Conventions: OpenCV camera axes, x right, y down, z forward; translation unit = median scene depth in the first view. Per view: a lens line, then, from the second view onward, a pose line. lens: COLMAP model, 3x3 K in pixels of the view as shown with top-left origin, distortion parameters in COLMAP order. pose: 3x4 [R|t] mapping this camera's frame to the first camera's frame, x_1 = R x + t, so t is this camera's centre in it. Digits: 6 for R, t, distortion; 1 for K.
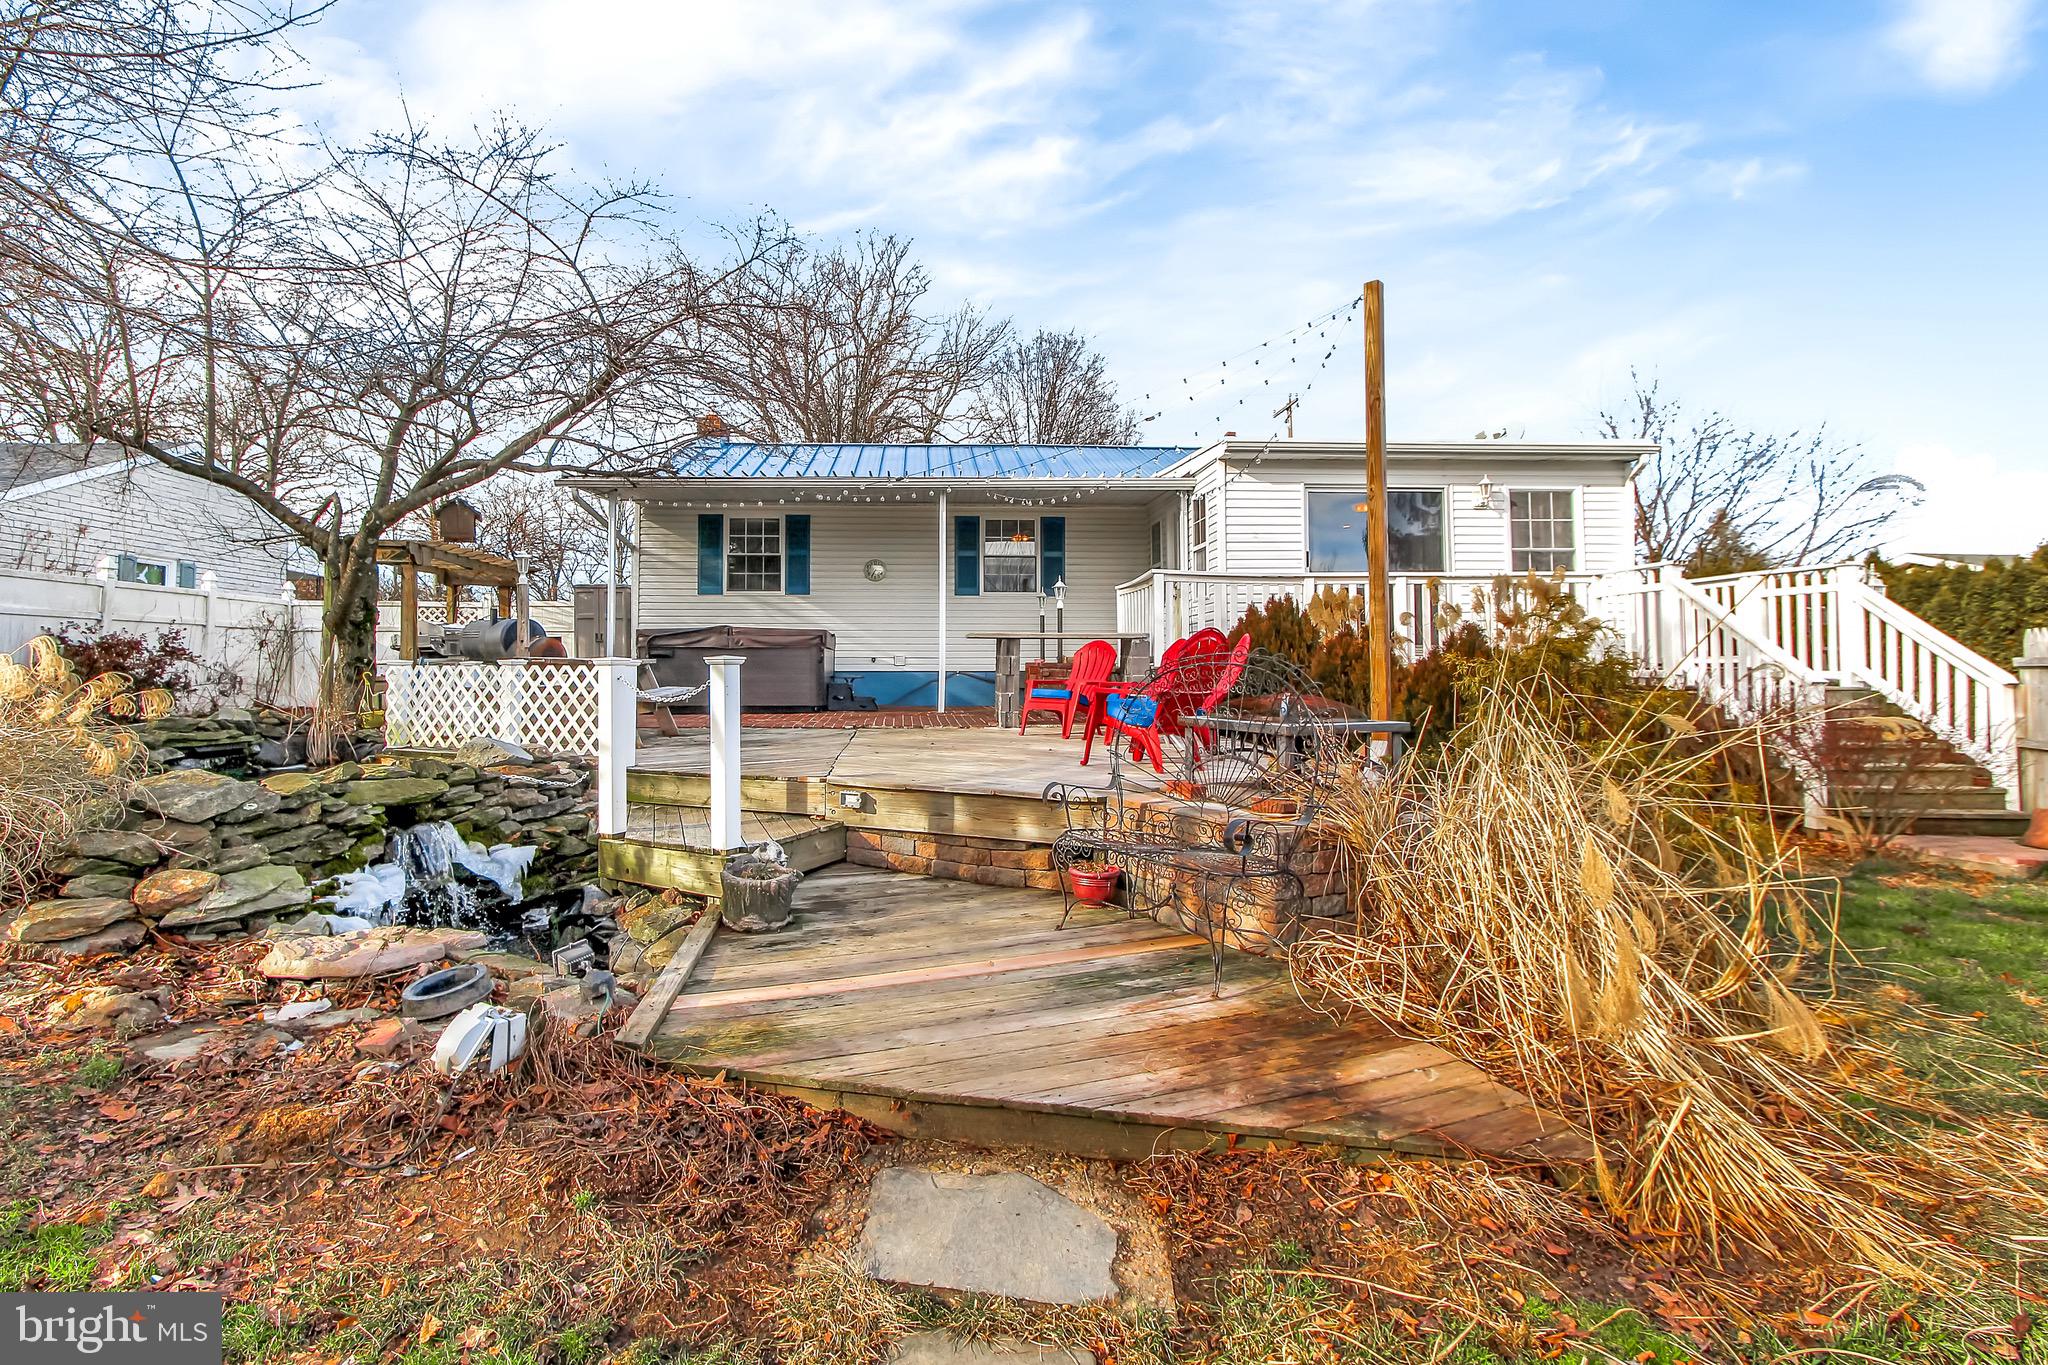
lens RADIAL K [[939.7, 0, 1024.0], [0, 939.7, 682.5], [0, 0, 1]] dist [0.001571, 0.000915]
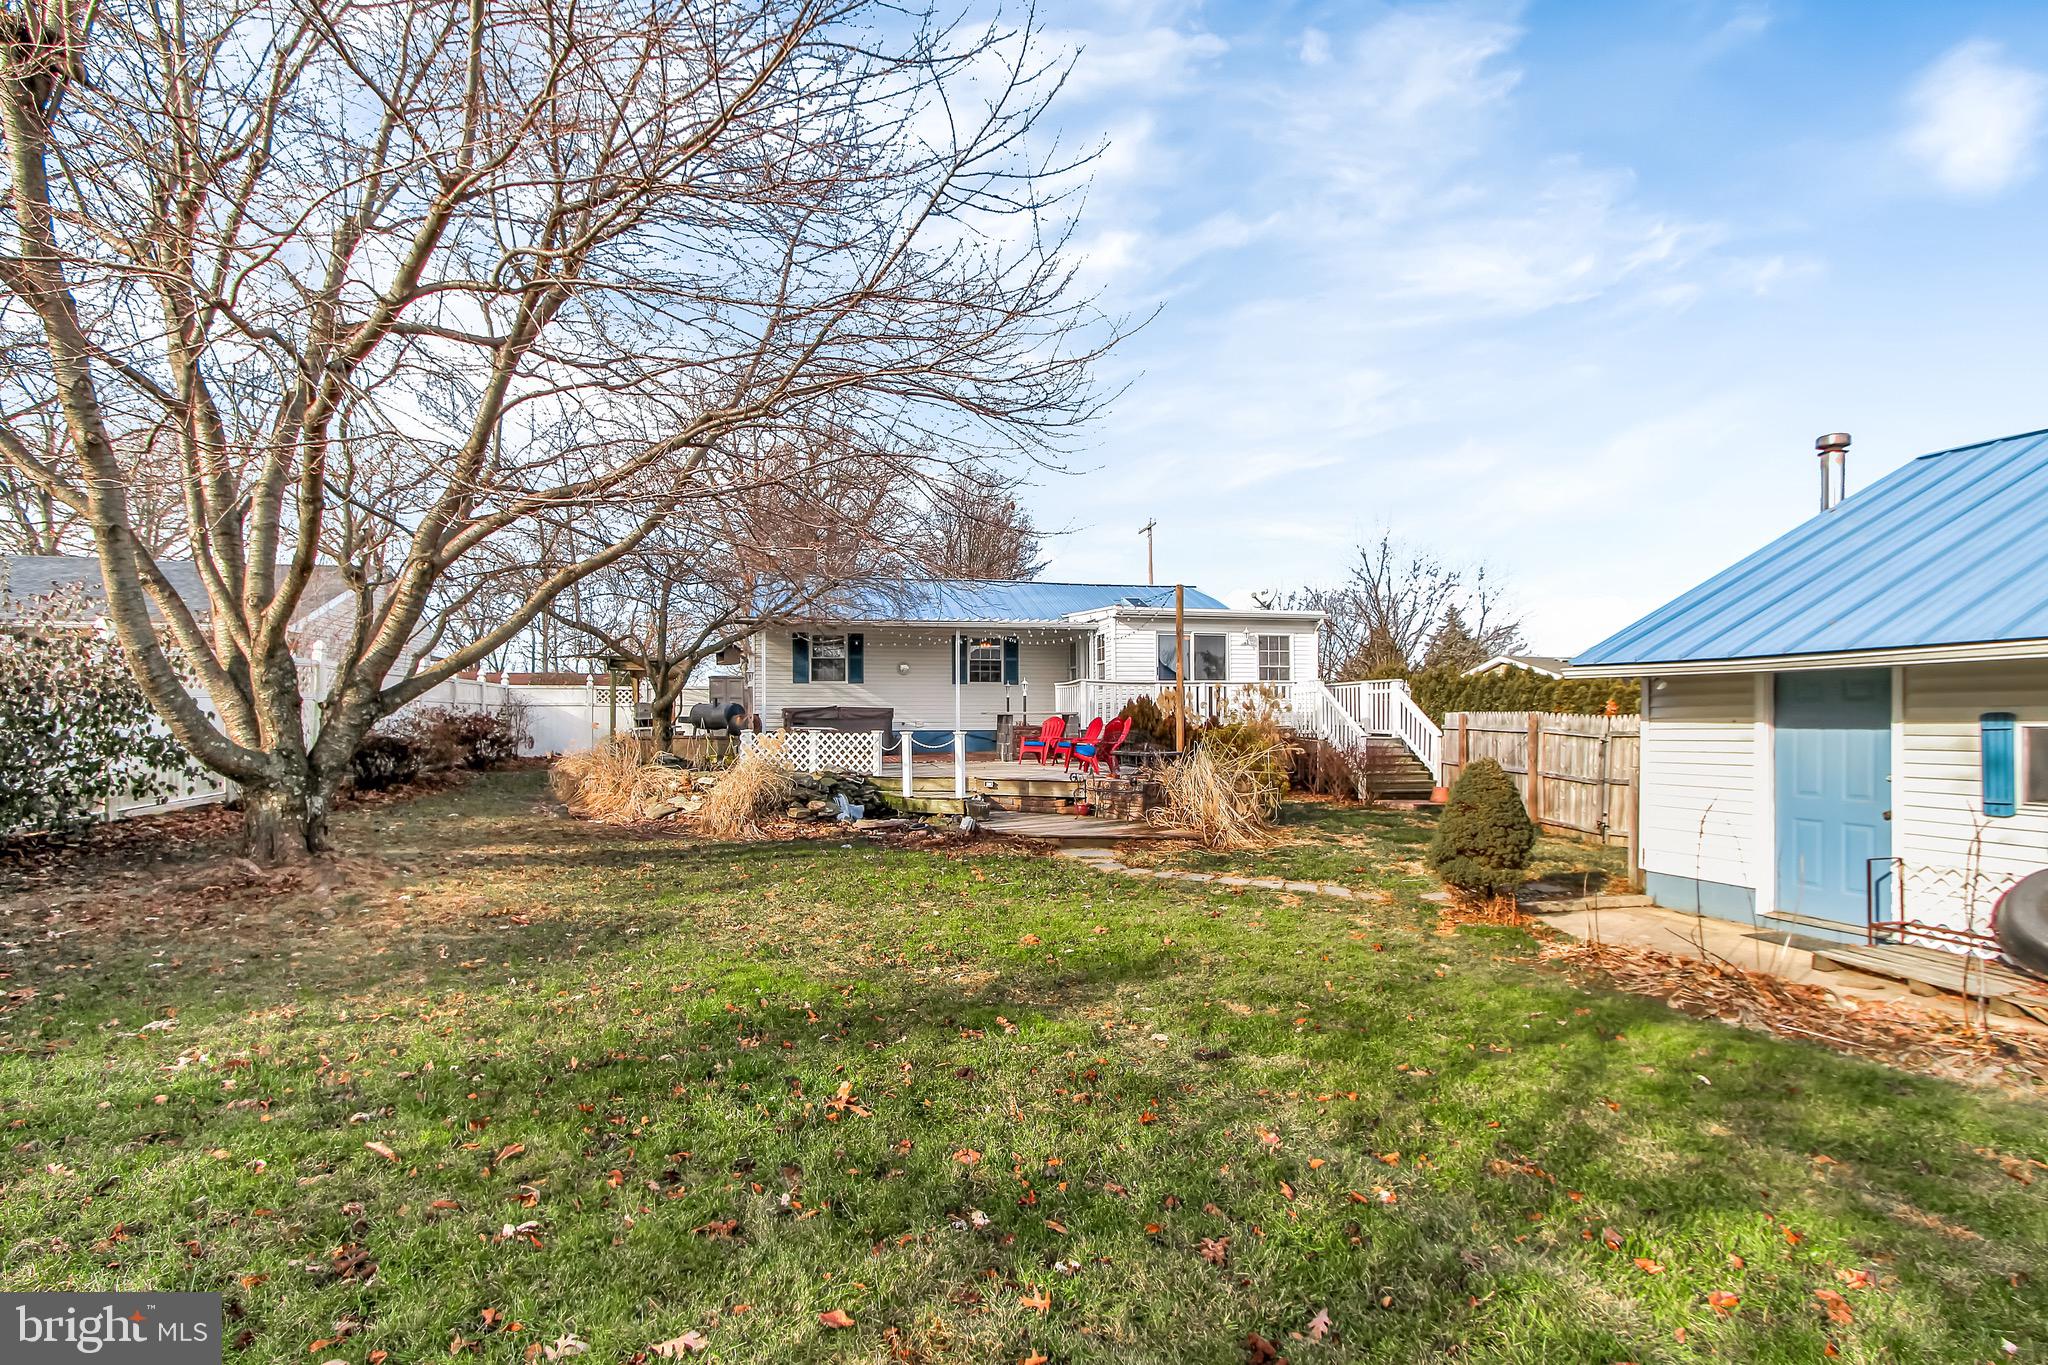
lens RADIAL K [[939.7, 0, 1024.0], [0, 939.7, 682.5], [0, 0, 1]] dist [0.001571, 0.000915]
pose [[0.990669, 0.000325, 0.136287, -0.241169], [0.006335, 0.998807, -0.048428, -0.018640], [-0.136140, 0.048840, 0.989485, -0.904153]]
